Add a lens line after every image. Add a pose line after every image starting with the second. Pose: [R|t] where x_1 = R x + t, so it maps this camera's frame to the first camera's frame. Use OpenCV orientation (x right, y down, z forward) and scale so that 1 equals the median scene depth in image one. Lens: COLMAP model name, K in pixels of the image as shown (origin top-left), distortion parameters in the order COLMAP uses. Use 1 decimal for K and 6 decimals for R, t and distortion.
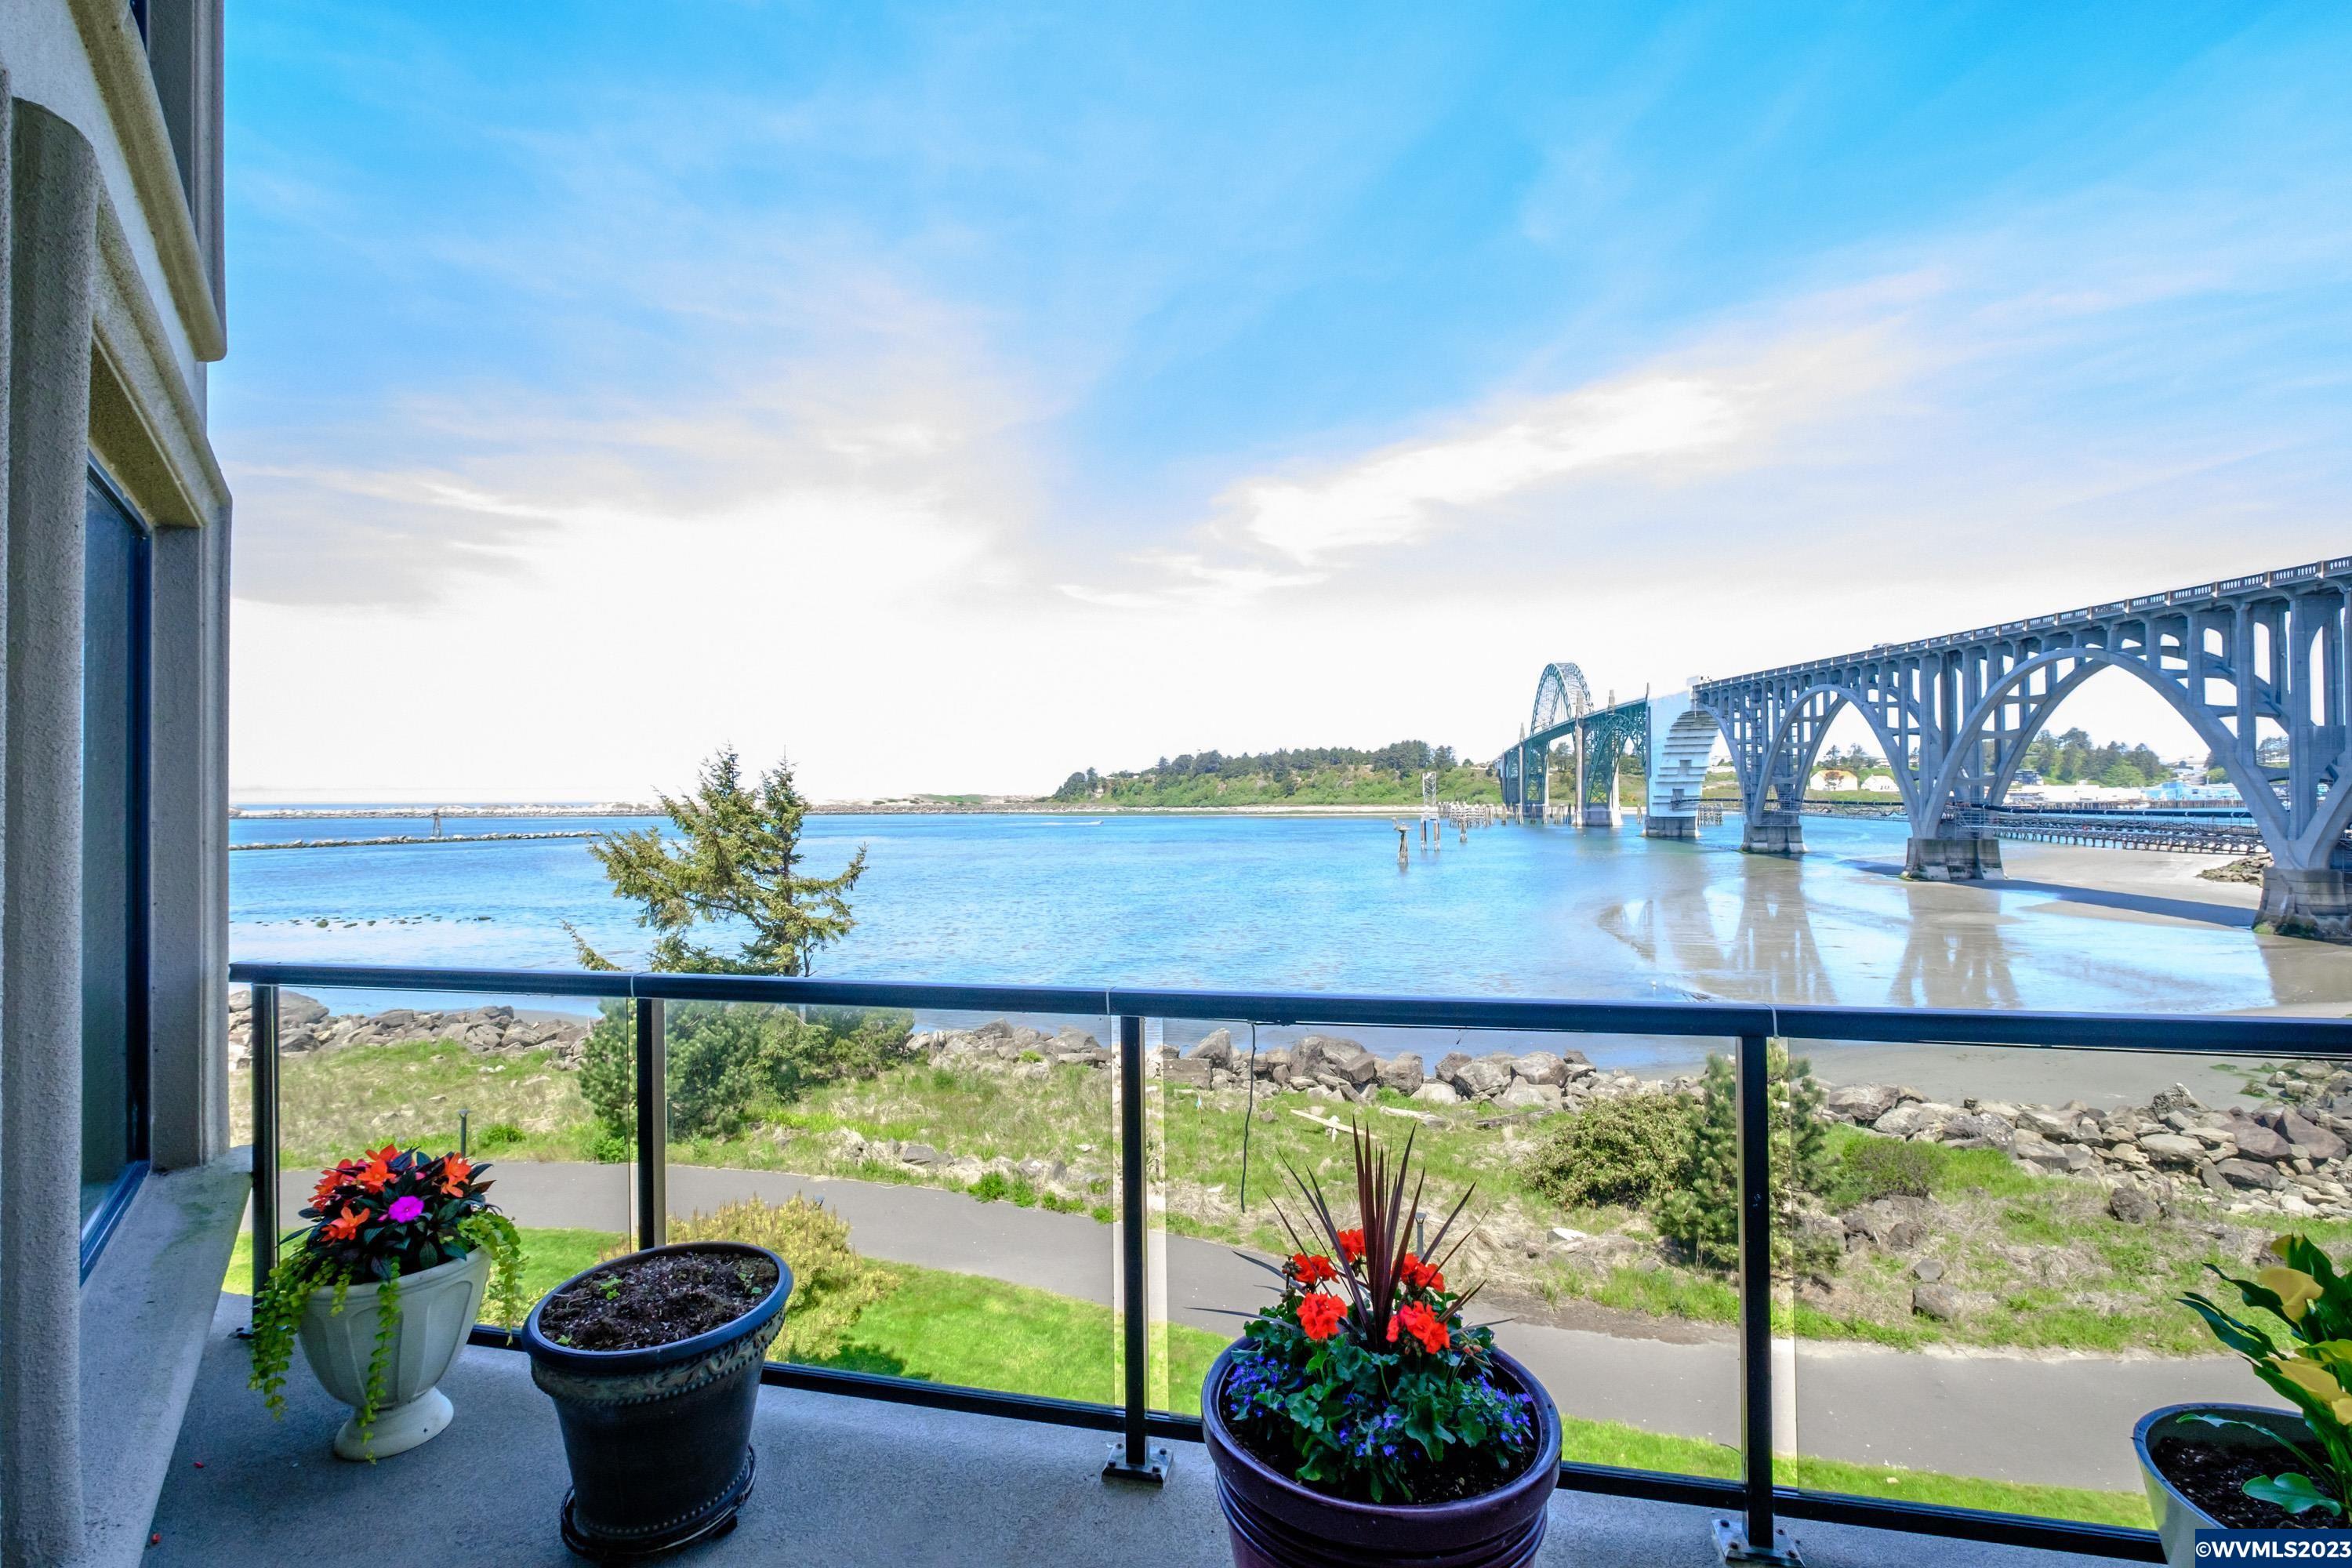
lens RADIAL K [[1011.0, 0, 1176.0], [0, 1011.0, 784.0], [0, 0, 1]] dist [-0.004531, -0.001062]
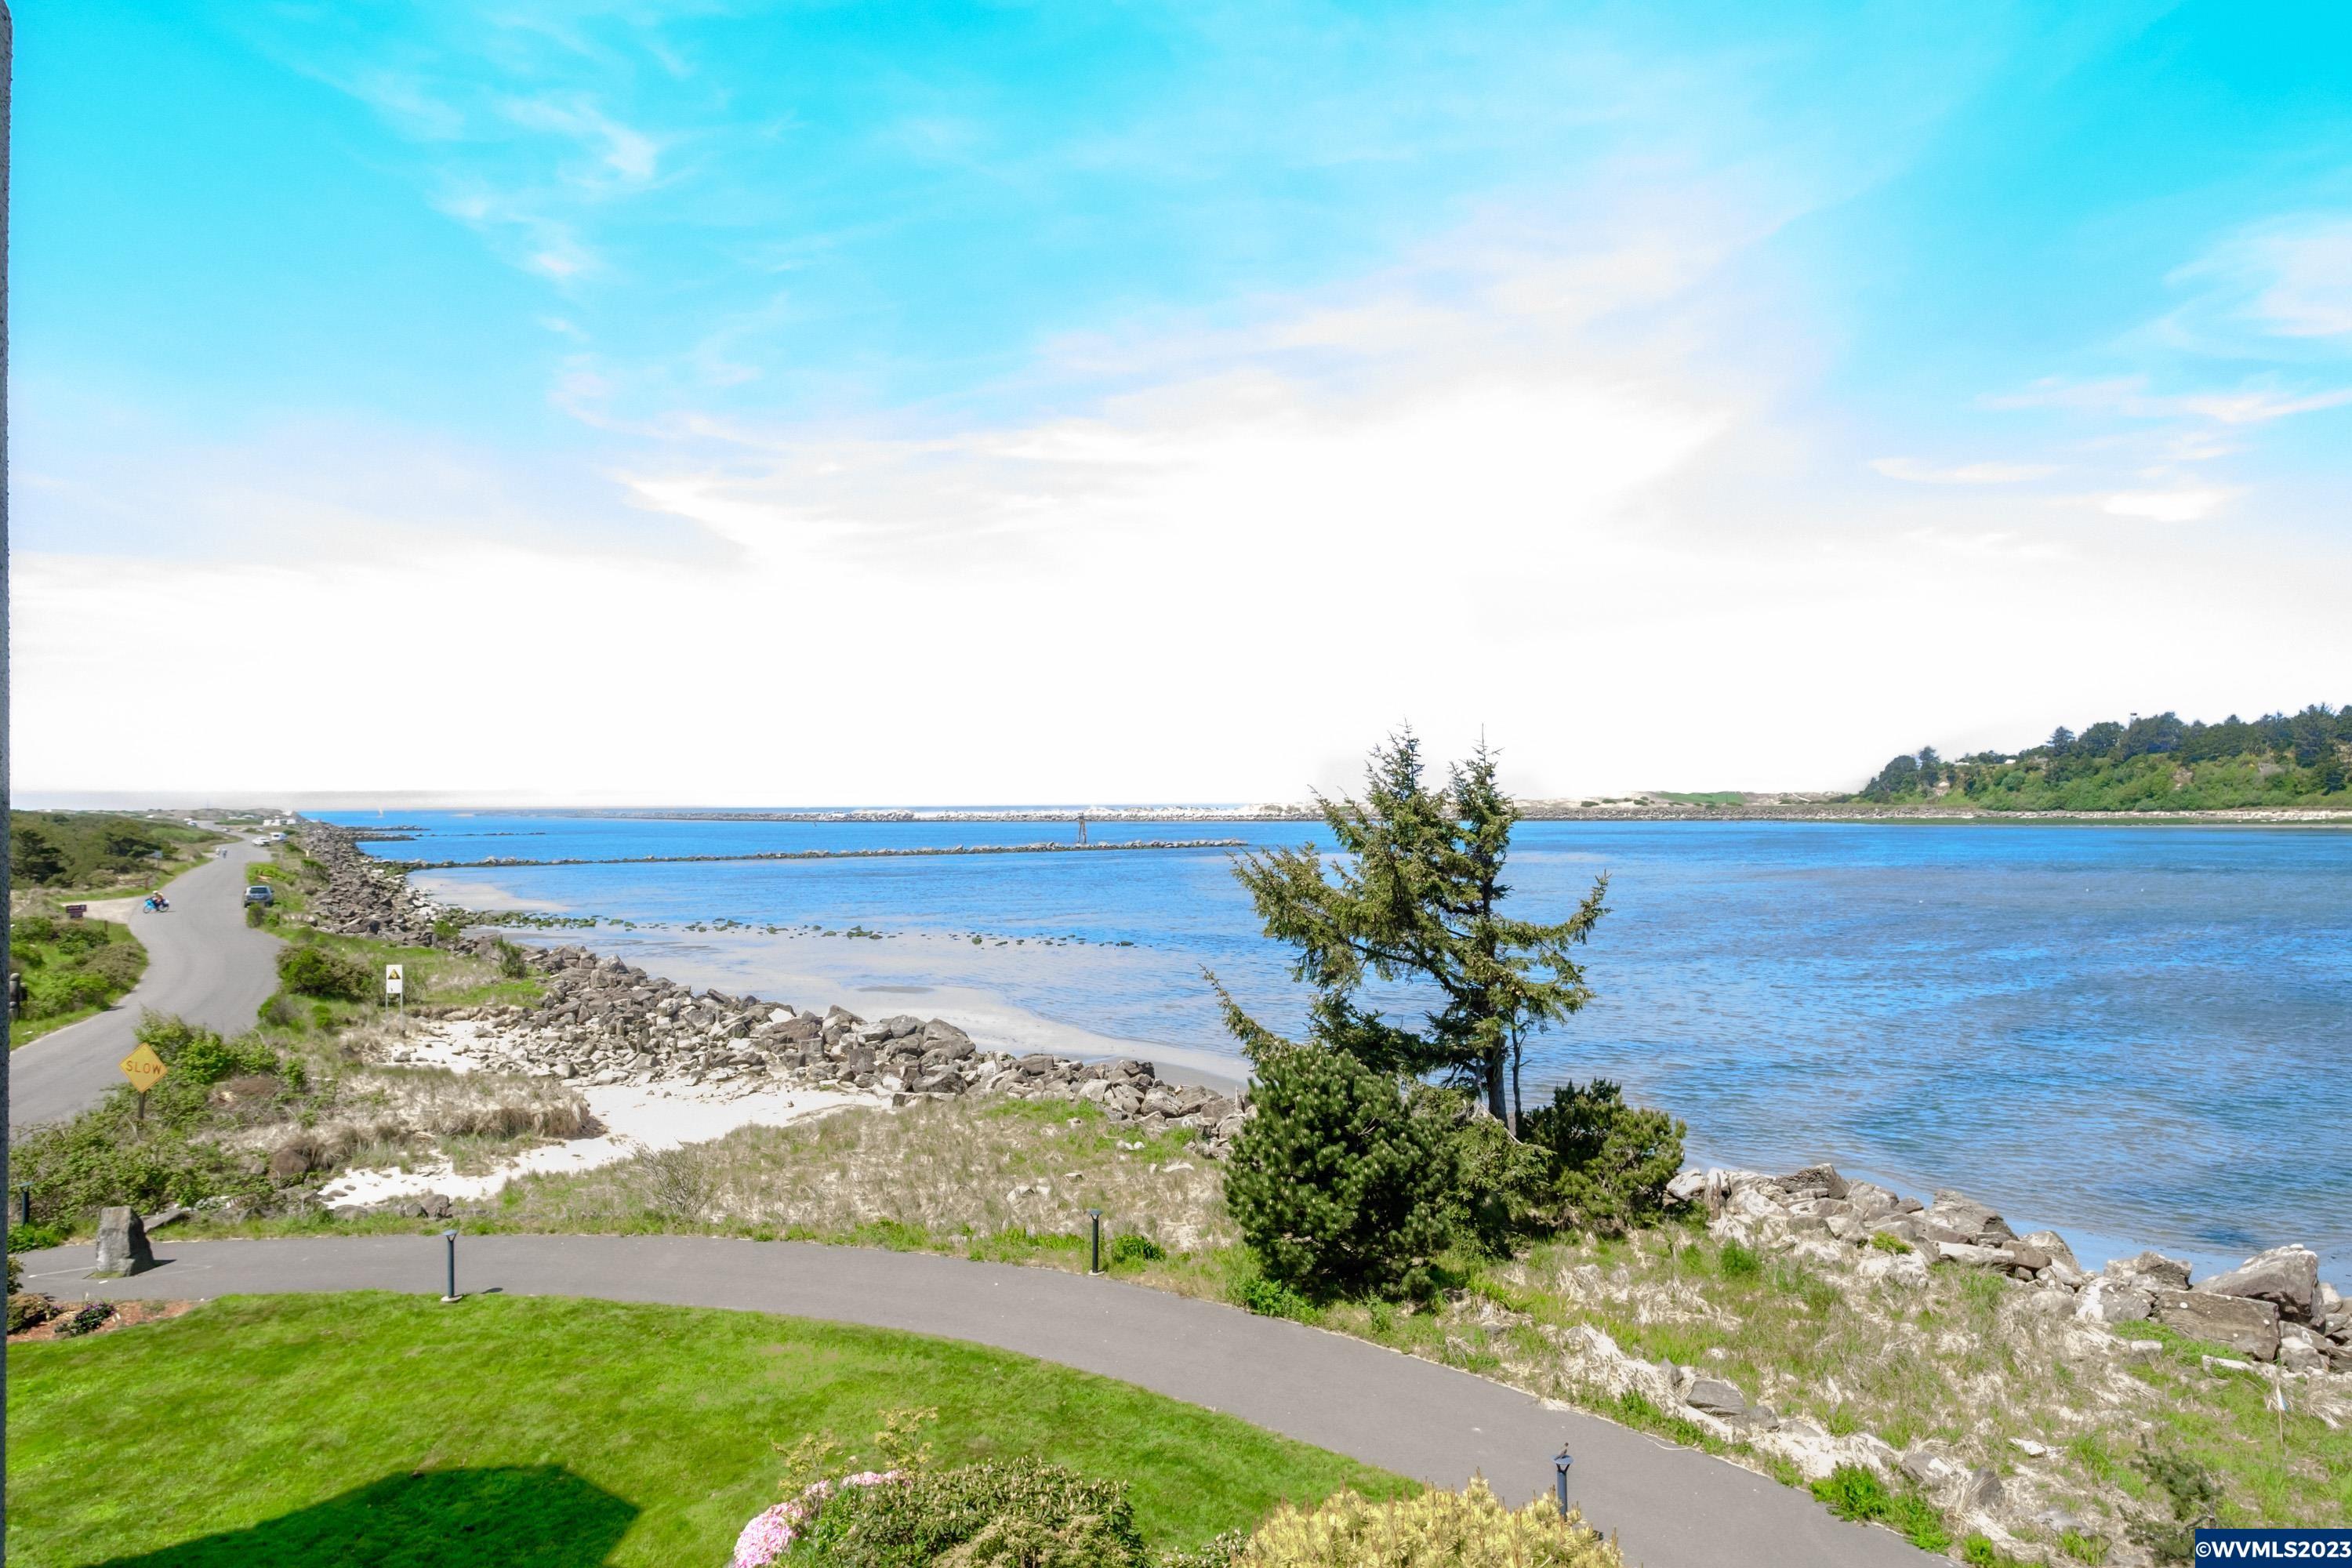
lens RADIAL K [[1421.5, 0, 1178.2], [0, 1421.5, 753.8], [0, 0, 1]] dist [-0.018742, 0.032406]
pose [[0.843895, -0.019207, -0.536165, -0.048347], [0.010410, 0.999757, -0.019430, -0.002167], [0.536408, 0.010816, 0.843890, 0.085100]]
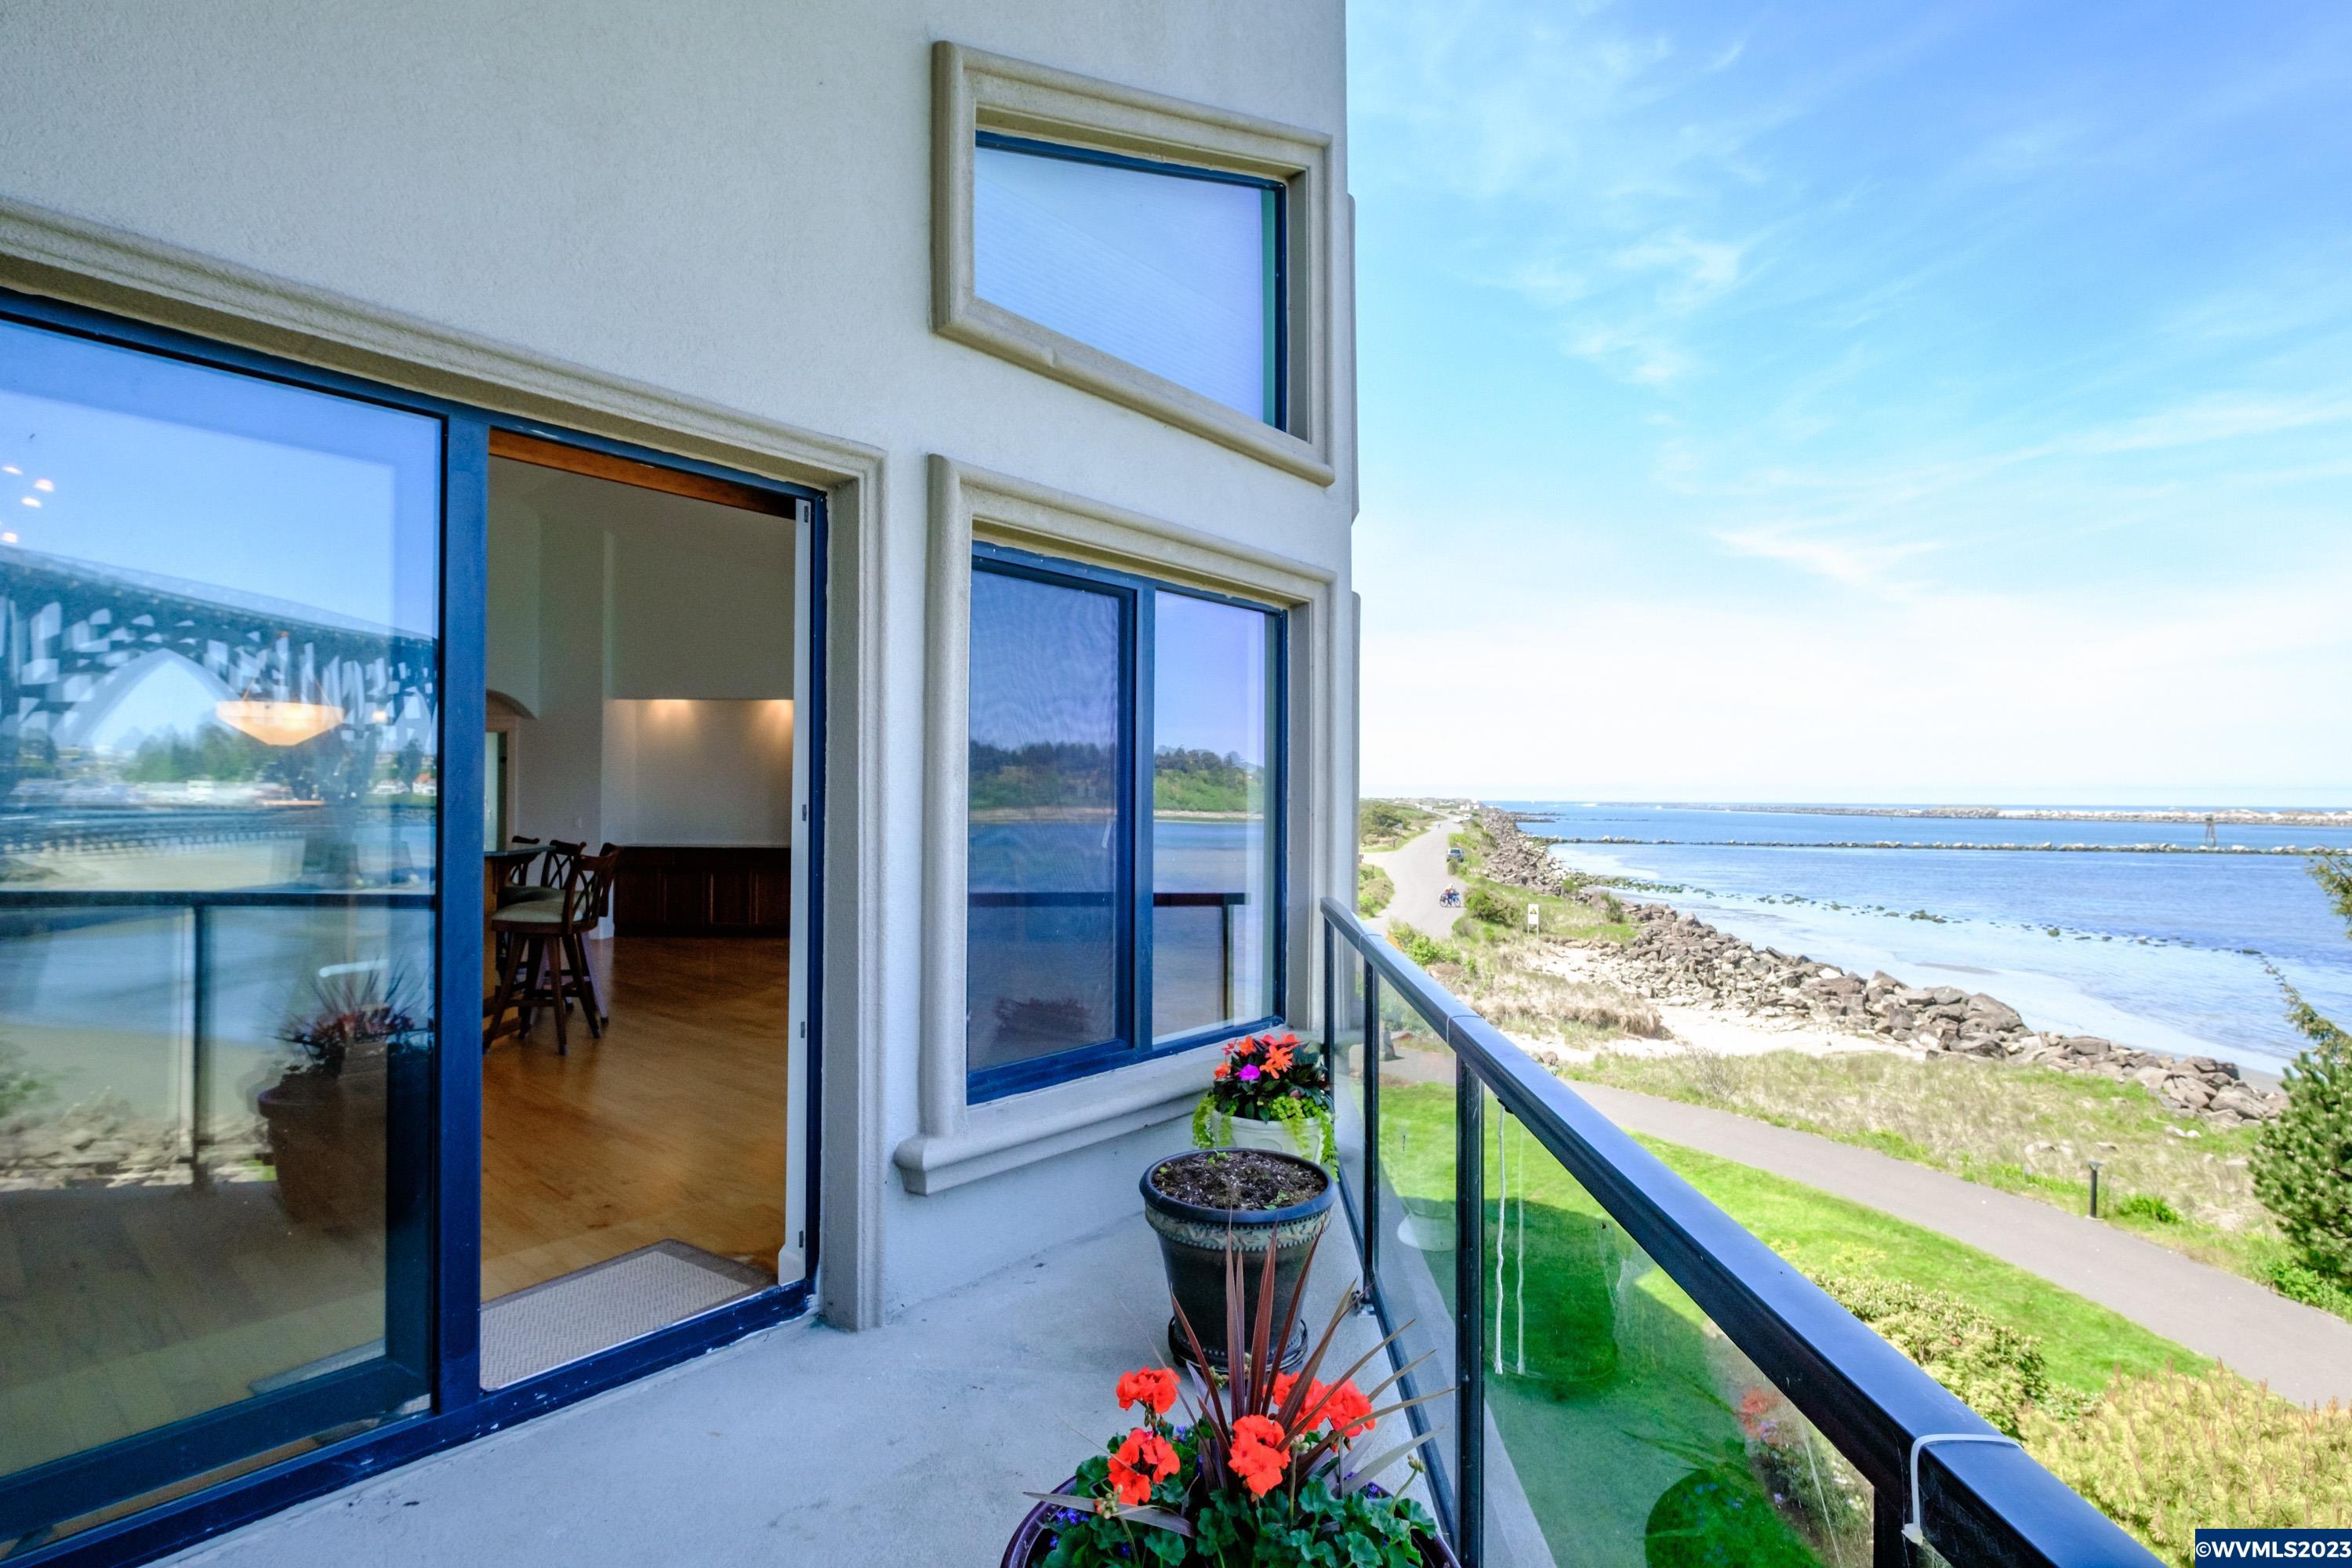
lens RADIAL K [[1119.4, 0, 1176.0], [0, 1119.4, 784.0], [0, 0, 1]] dist [-0.001652, -0.000407]
pose [[0.182630, -0.003354, -0.983176, 0.061845], [0.004081, 0.999988, -0.002653, 0.002715], [0.983173, -0.003528, 0.182641, 0.047347]]
